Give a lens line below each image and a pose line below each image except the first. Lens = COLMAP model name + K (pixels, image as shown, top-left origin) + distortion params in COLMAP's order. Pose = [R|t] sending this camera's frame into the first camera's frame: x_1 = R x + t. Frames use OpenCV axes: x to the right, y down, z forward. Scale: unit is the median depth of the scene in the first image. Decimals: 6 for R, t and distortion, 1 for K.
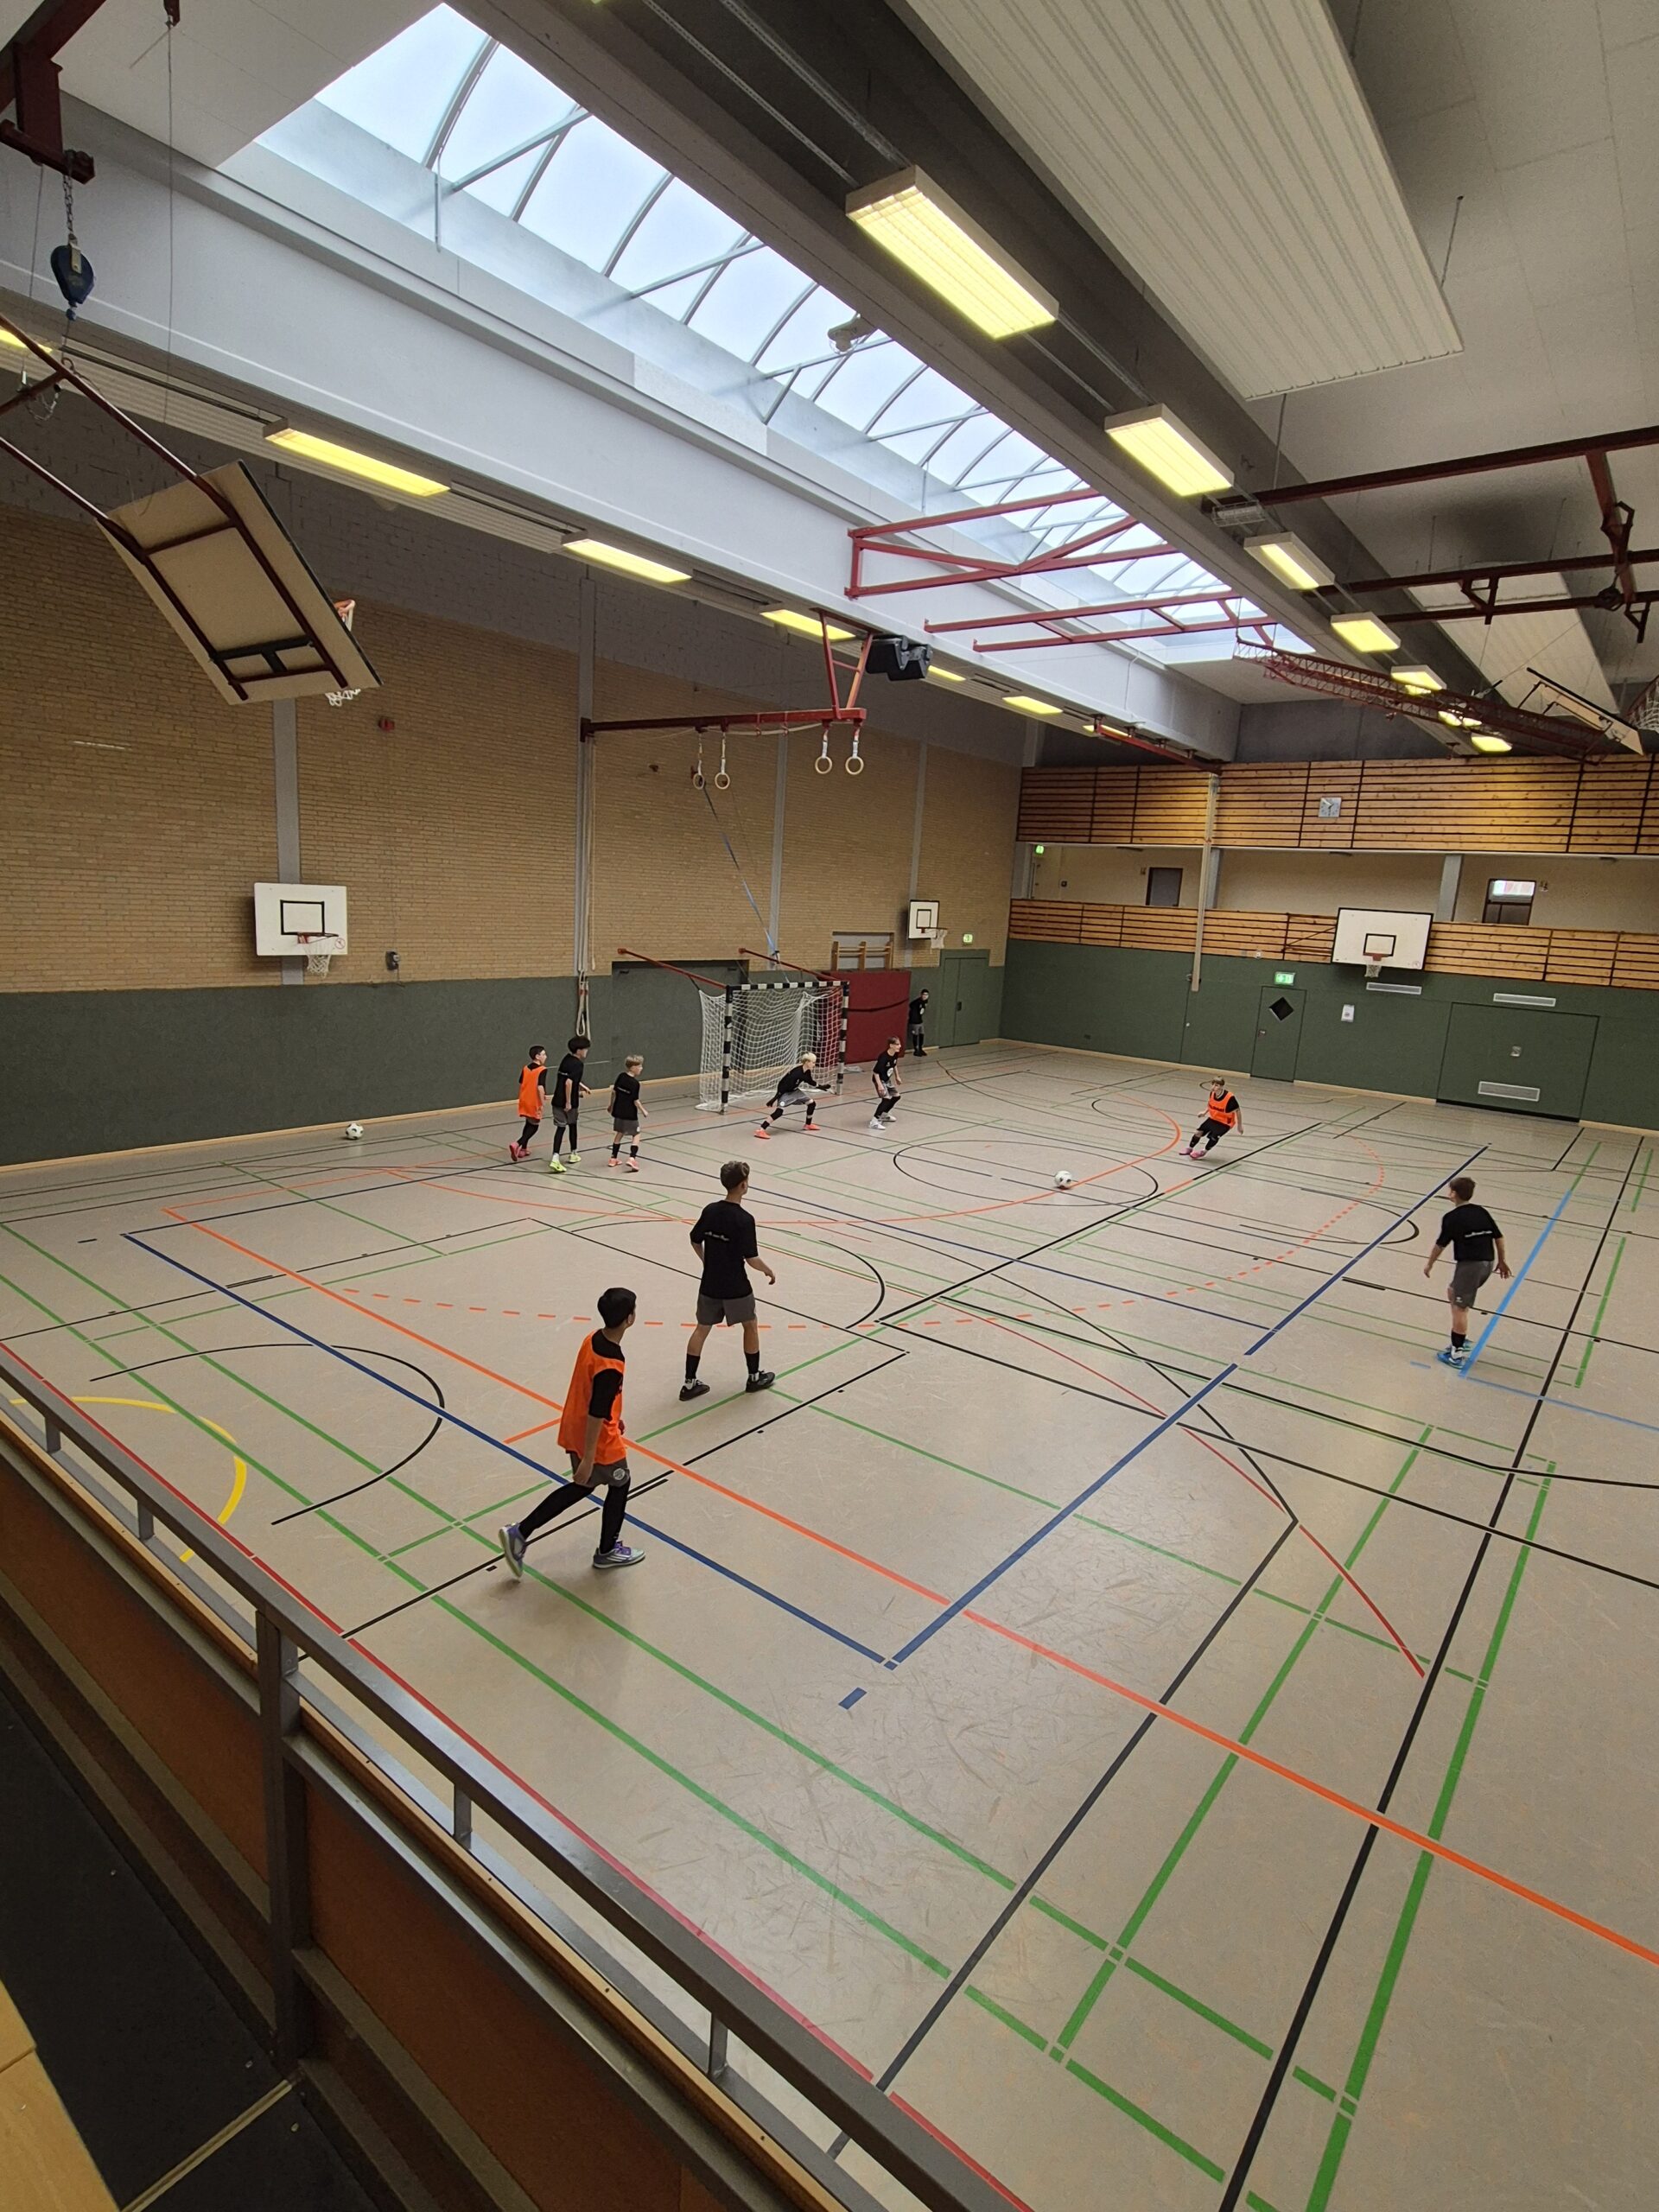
lens RADIAL K [[1119.7, 0, 814.7], [0, 1119.7, 1099.6], [0, 0, 1]] dist [0.001667, 0.000661]
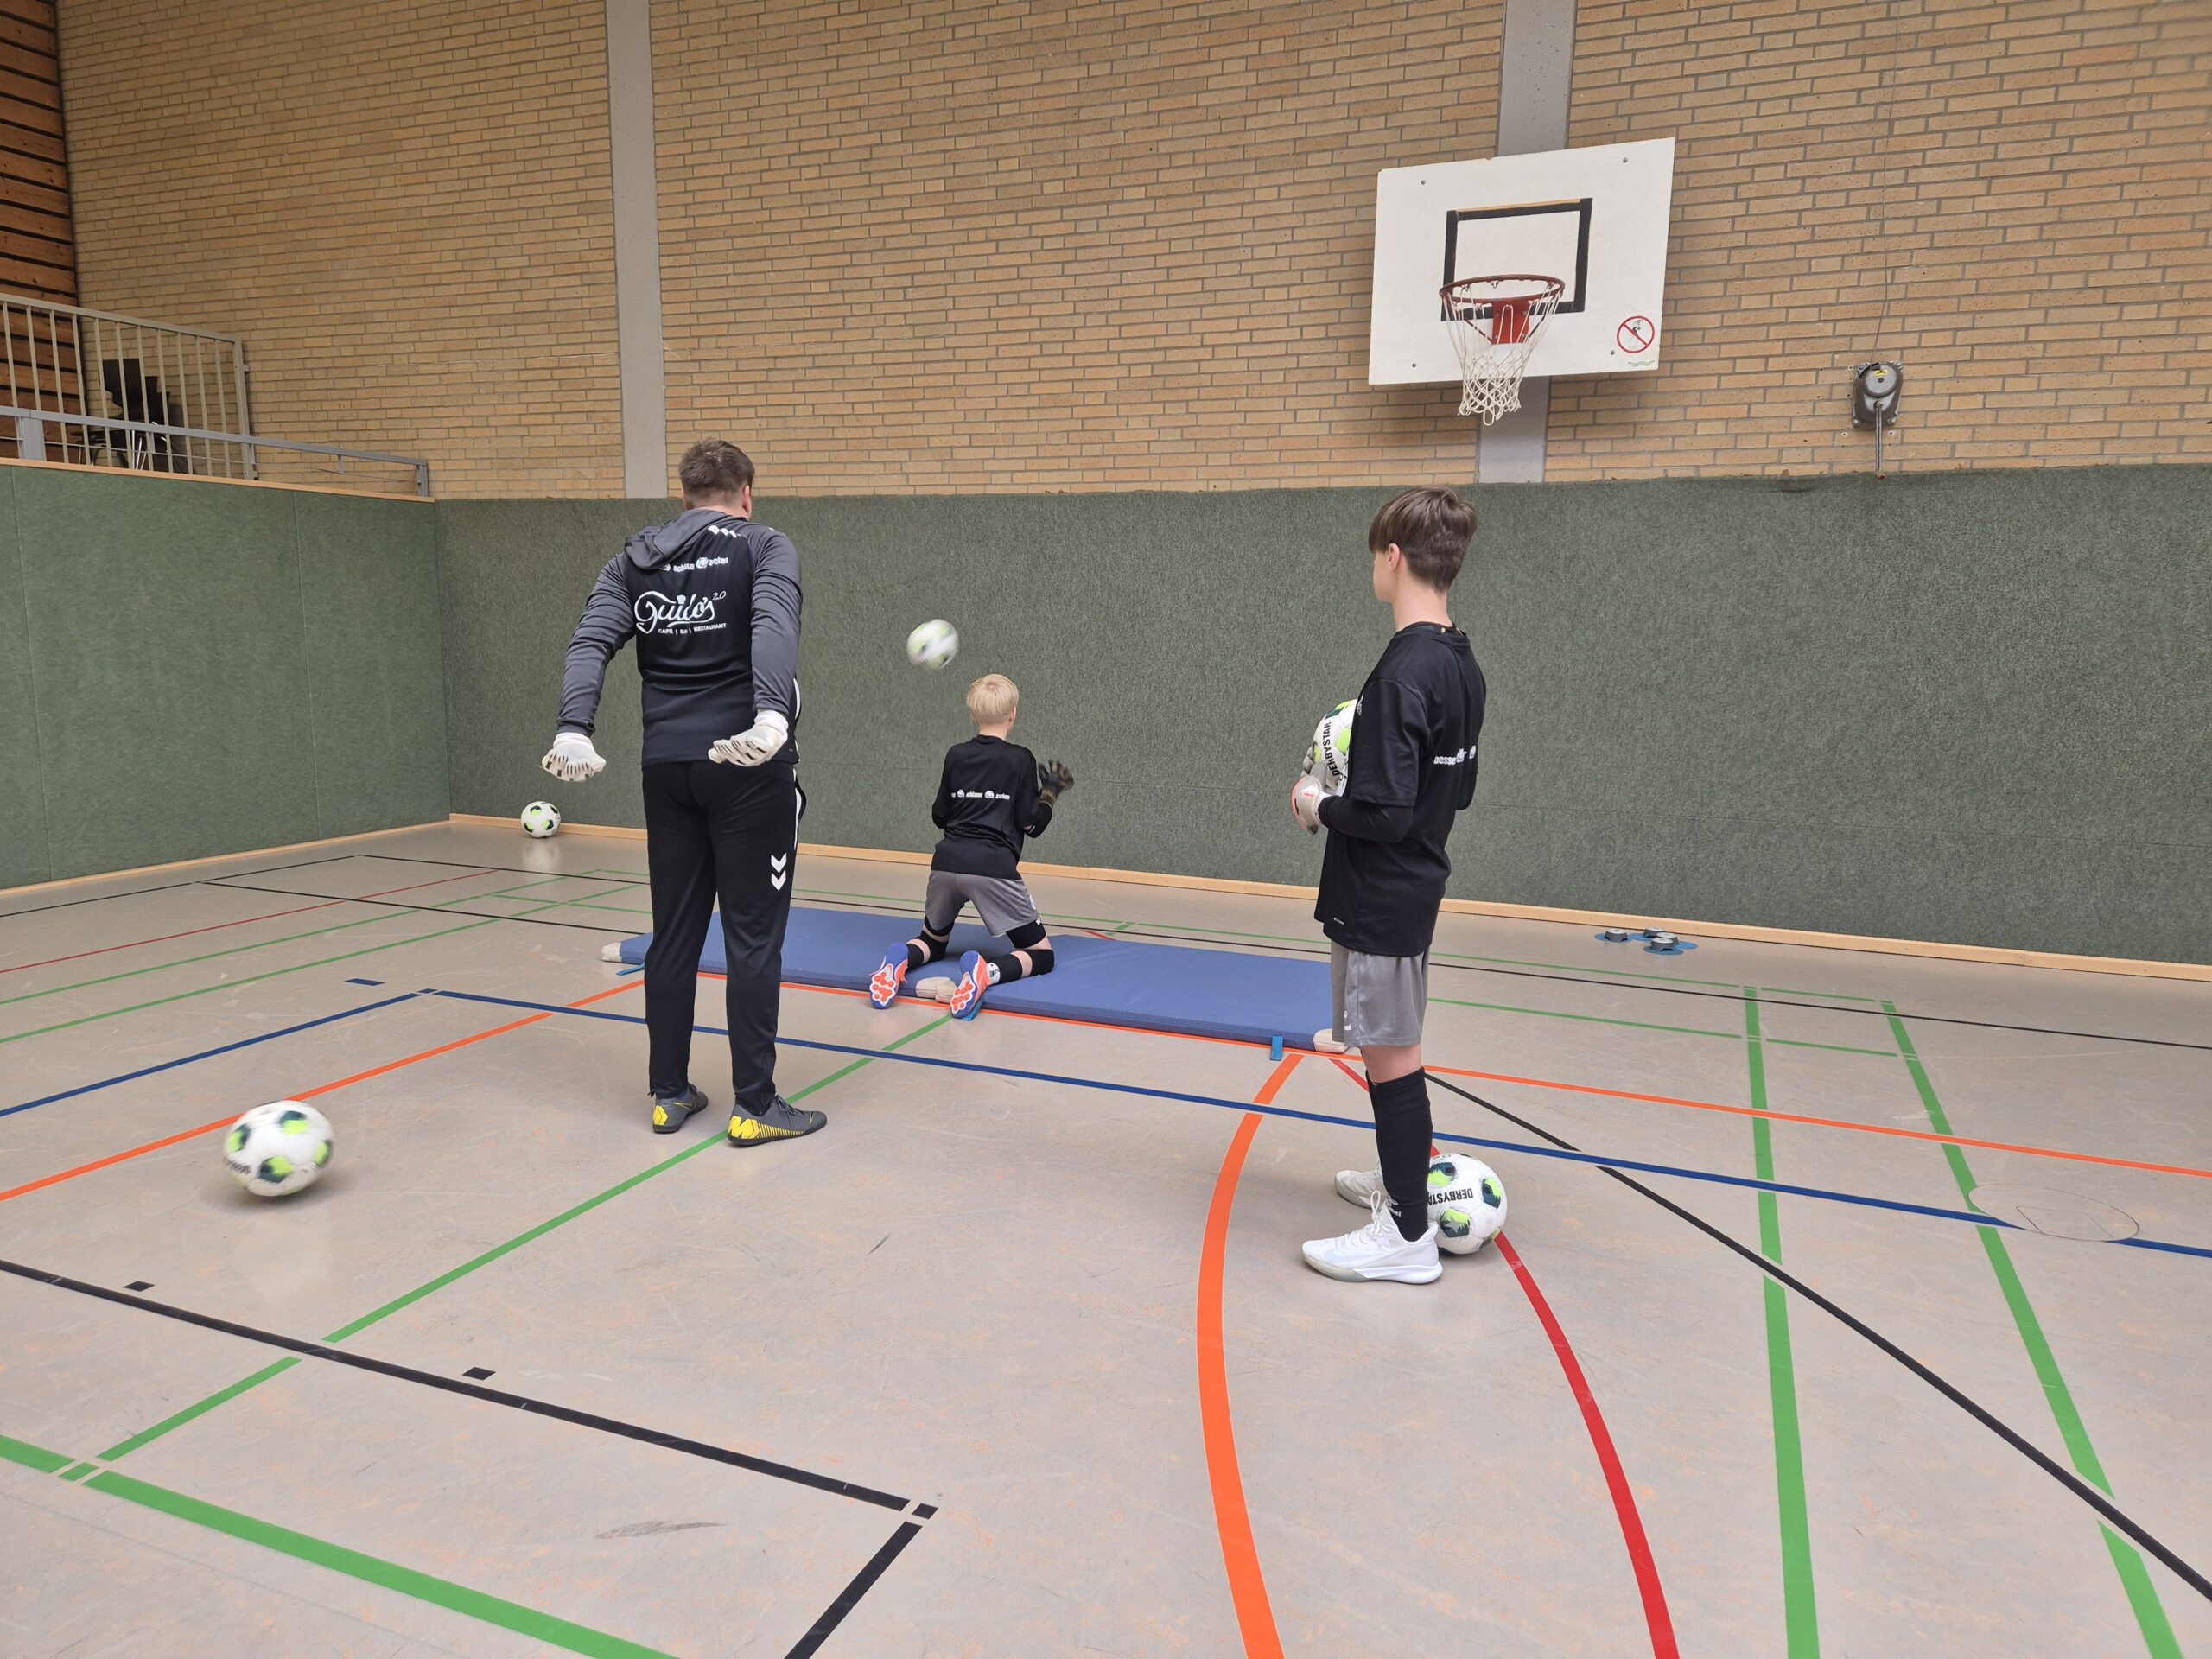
lens RADIAL K [[1469.9, 0, 1106.6], [0, 1469.9, 820.3], [0, 0, 1]] dist [0.091239, -0.074660]
pose [[0.279250, 0.084715, -0.956474, -0.034464], [-0.173281, 0.984193, 0.036580, 0.002441], [0.944454, 0.155524, 0.289515, 0.475873]]
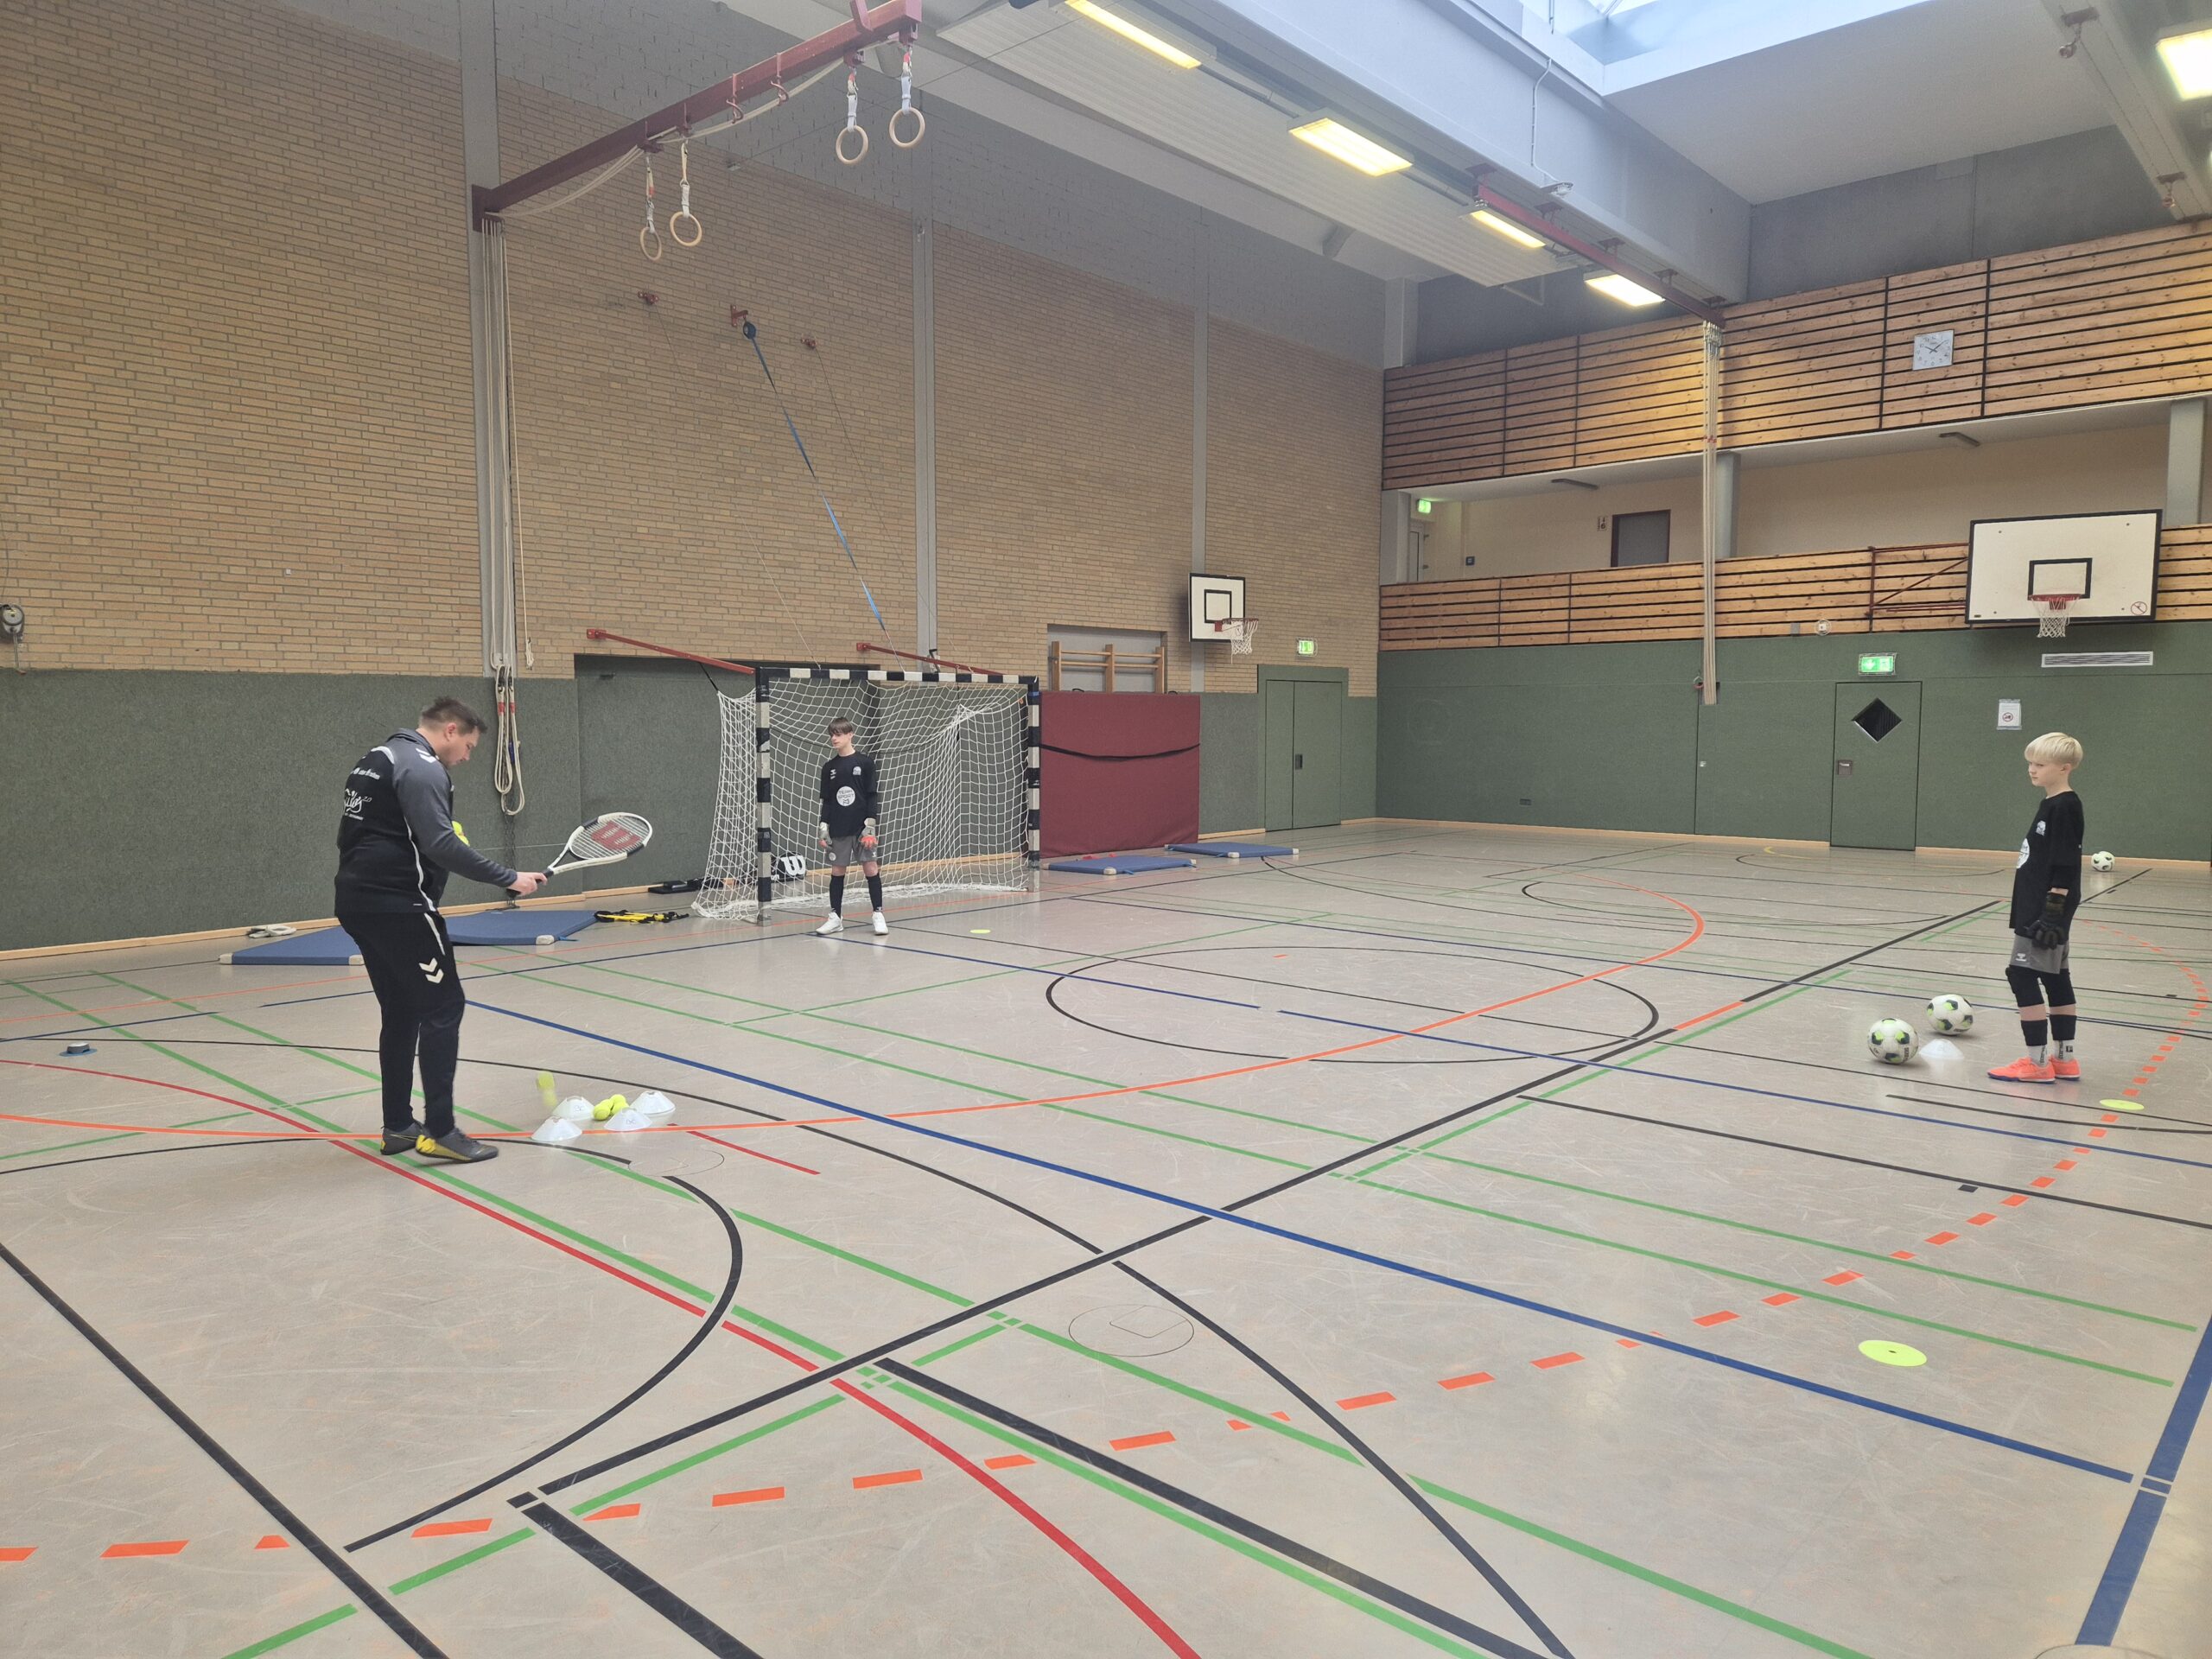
lens RADIAL K [[1469.6, 0, 1100.0], [0, 1469.6, 808.9], [0, 0, 1]] dist [0.092214, -0.076723]
pose [[0.996481, -0.053567, -0.064471, 0.086298], [0.045517, 0.991679, -0.120423, 0.036383], [0.070385, 0.117064, 0.990627, 0.263773]]
